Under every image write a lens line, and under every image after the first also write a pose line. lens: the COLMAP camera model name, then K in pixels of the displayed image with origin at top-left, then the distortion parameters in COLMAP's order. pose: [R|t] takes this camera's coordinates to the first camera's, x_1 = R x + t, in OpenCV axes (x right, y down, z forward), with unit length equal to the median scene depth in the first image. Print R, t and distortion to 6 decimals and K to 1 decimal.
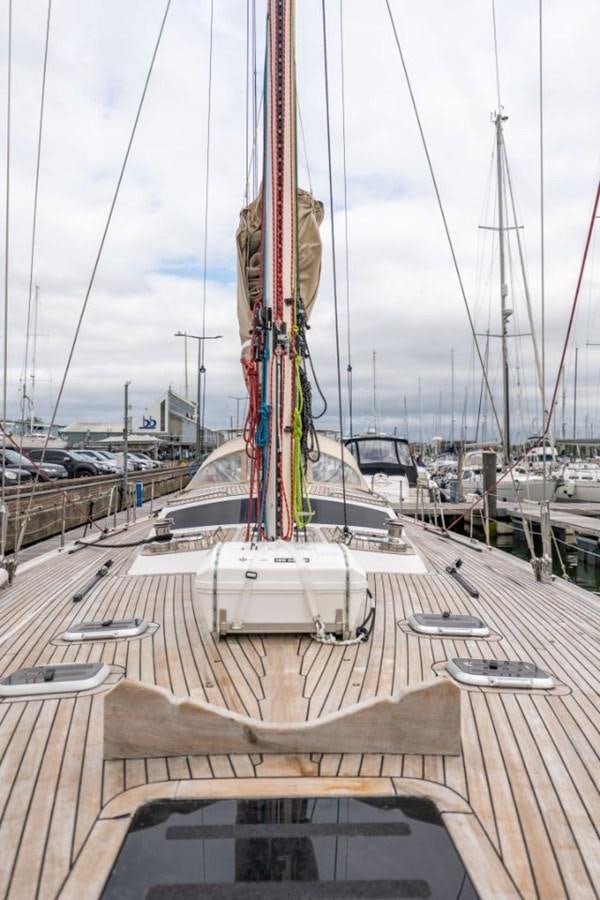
lens RADIAL K [[609.3, 0, 284.5], [0, 609.3, 454.6], [0, 0, 1]] dist [-0.005309, -0.000259]
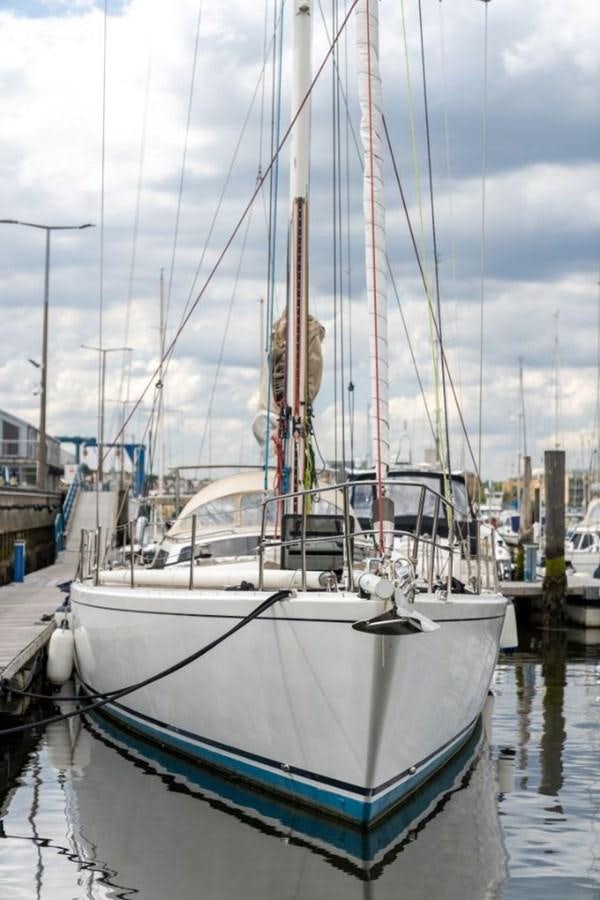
lens RADIAL K [[1838.9, 0, 300.0], [0, 1838.9, 450.0], [0, 0, 1]] dist [0.545055, 0.007345]
pose [[0.998345, 0.020850, 0.053593, -0.250031], [-0.019402, 0.999437, -0.027388, 0.008590], [-0.054134, 0.026303, 0.998187, -3.740692]]
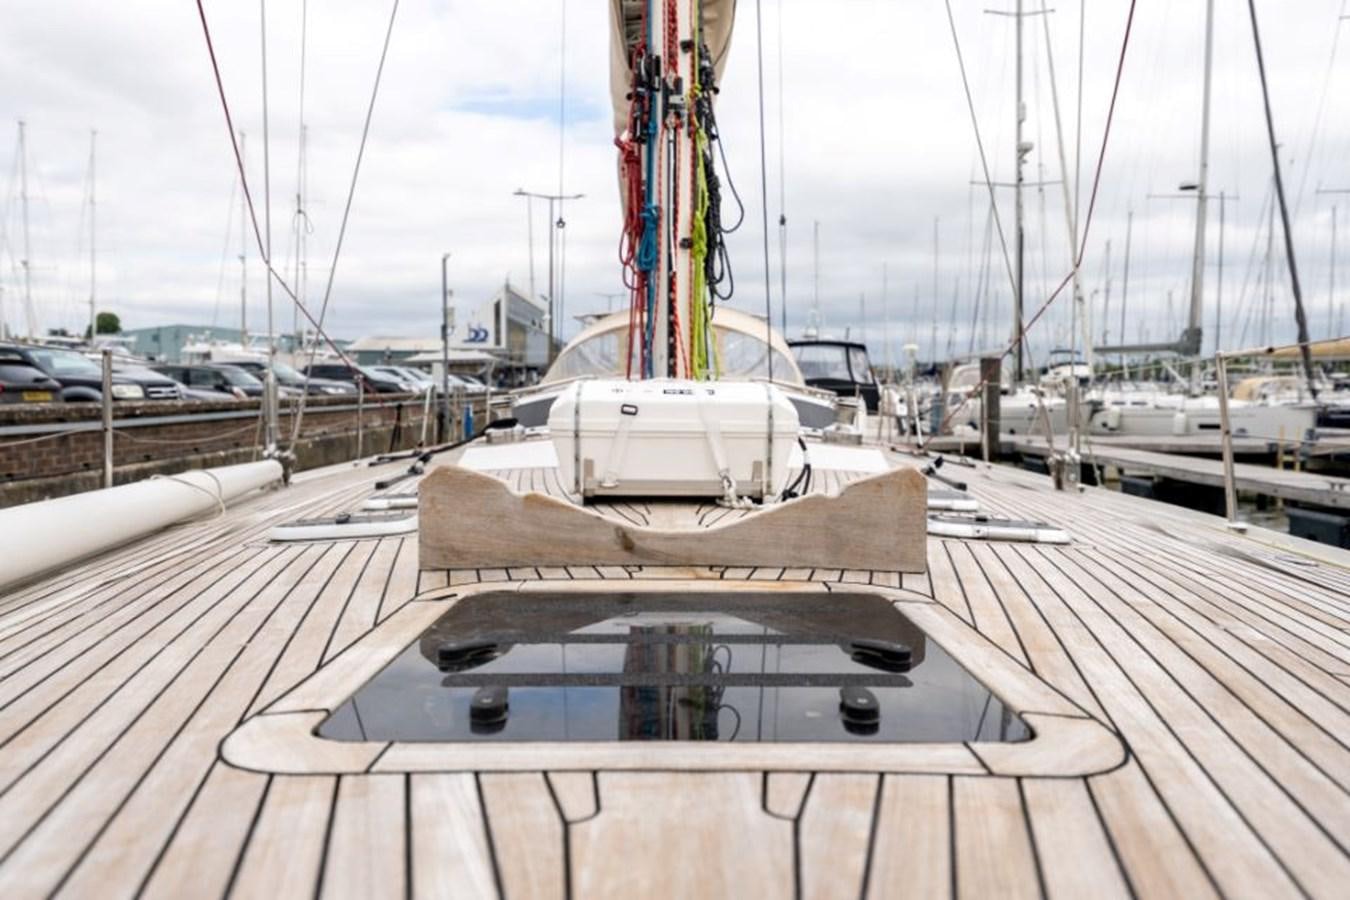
lens RADIAL K [[916.0, 0, 675.0], [0, 916.0, 450.0], [0, 0, 1]] dist [0.010409, 0.002953]
pose [[0.999968, 0.002625, -0.007567, 0.002783], [-0.002095, 0.997605, 0.069141, 0.111377], [0.007731, -0.069123, 0.997578, -0.019894]]
